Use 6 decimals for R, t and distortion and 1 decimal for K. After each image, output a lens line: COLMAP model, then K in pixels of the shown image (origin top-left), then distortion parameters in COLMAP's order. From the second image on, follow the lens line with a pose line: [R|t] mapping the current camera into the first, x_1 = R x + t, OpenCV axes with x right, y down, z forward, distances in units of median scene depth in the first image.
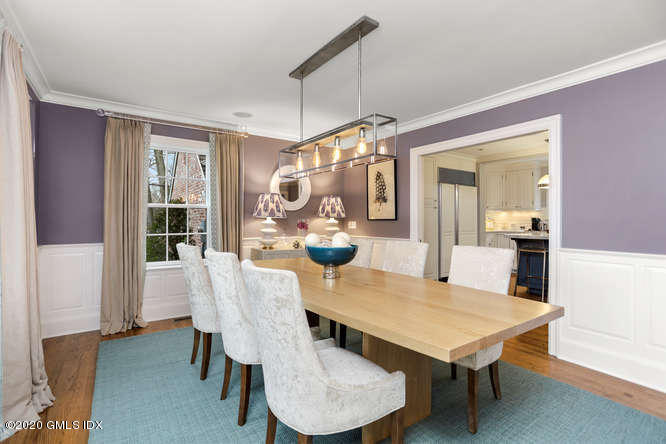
lens RADIAL K [[320.2, 0, 330.7], [0, 320.2, 221.4], [0, 0, 1]] dist [-0.022275, -0.000187]
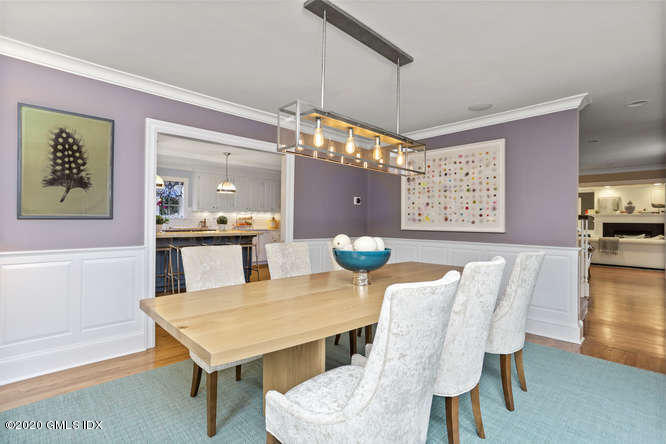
lens RADIAL K [[320.2, 0, 329.3], [0, 320.2, 220.0], [0, 0, 1]] dist [-0.022275, -0.000187]
pose [[-0.155895, -0.002109, 0.987771, -0.458498], [-0.005376, 0.999985, 0.001287, -0.004523], [-0.987759, -0.005110, -0.155904, 0.644581]]
